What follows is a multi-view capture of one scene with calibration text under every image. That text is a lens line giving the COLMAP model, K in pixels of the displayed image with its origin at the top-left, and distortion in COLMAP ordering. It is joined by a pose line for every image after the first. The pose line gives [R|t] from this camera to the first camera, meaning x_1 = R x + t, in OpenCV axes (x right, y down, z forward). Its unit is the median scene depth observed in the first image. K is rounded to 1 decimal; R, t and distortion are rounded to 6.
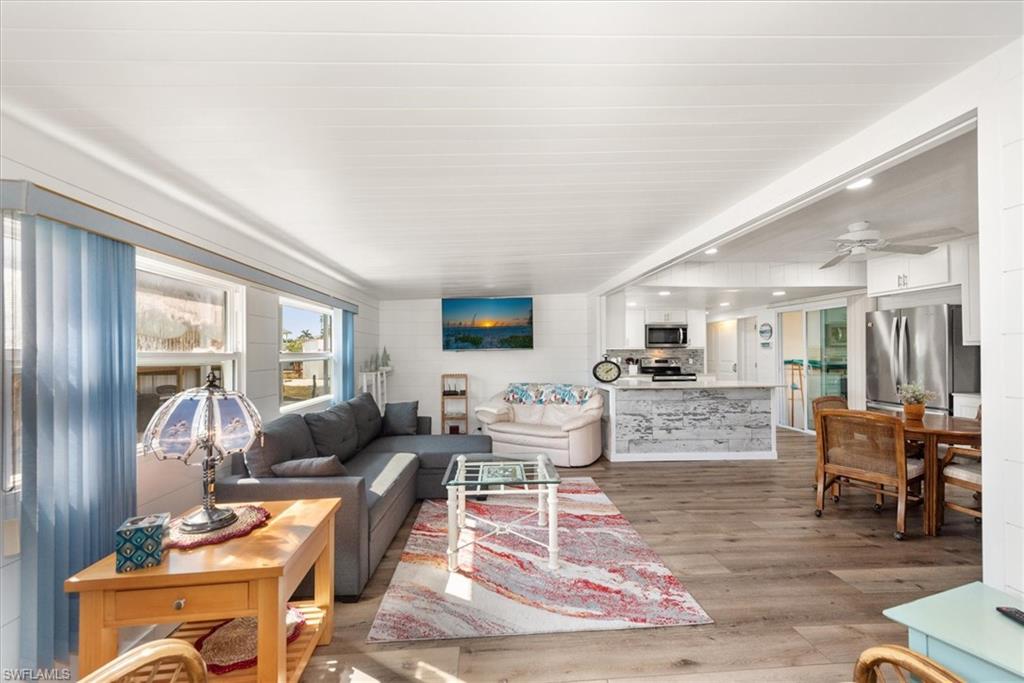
lens RADIAL K [[417.2, 0, 498.6], [0, 417.2, 350.5], [0, 0, 1]] dist [0.000799, 0.000035]
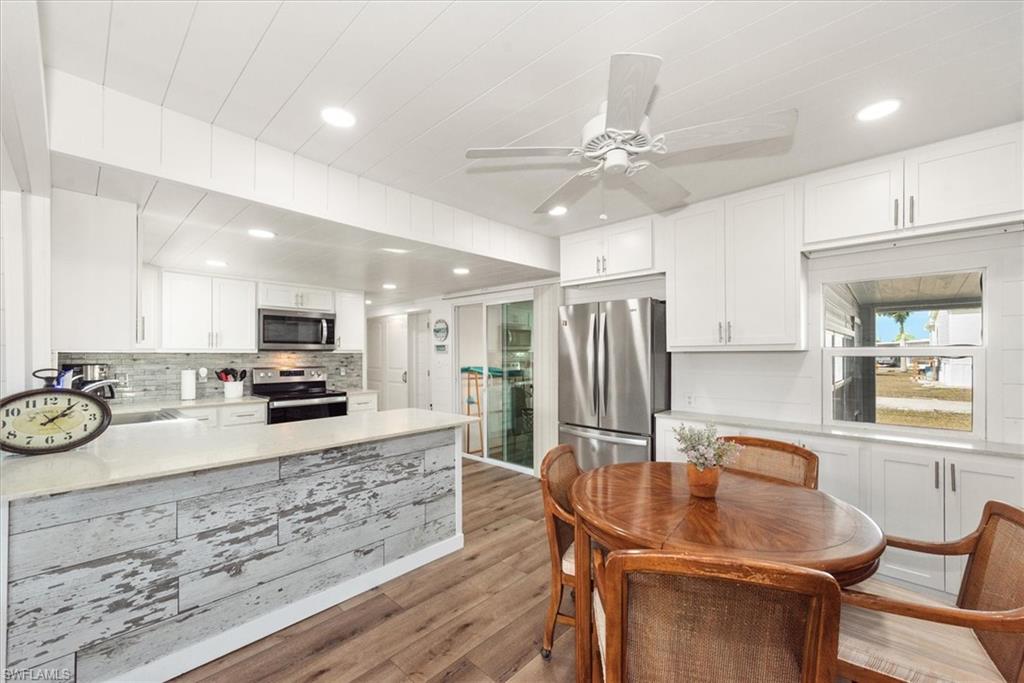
lens RADIAL K [[410.9, 0, 521.8], [0, 410.9, 348.2], [0, 0, 1]] dist [0.002737, -0.000341]
pose [[0.709620, 0.012276, 0.704477, 0.249305], [-0.004695, 0.999908, -0.012694, -0.004652], [-0.704569, 0.005700, 0.709613, 0.418305]]
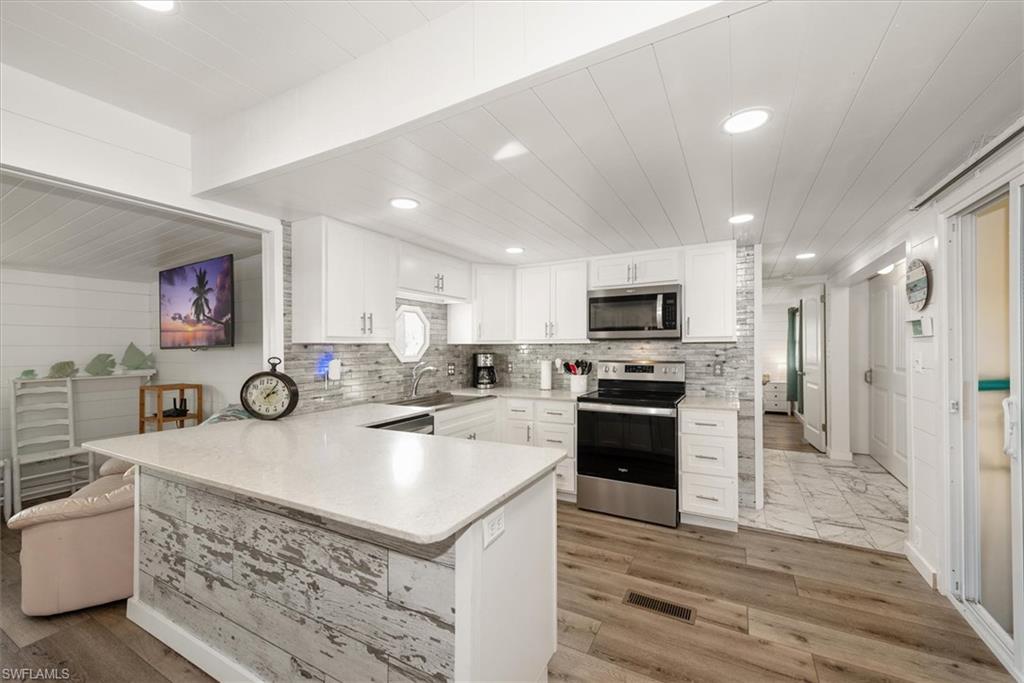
lens RADIAL K [[410.9, 0, 521.8], [0, 410.9, 348.2], [0, 0, 1]] dist [0.002737, -0.000341]
pose [[0.853864, -0.001917, -0.520492, 0.618640], [0.007835, 0.999927, 0.009170, -0.002574], [0.520436, -0.011908, 0.853817, 0.645162]]
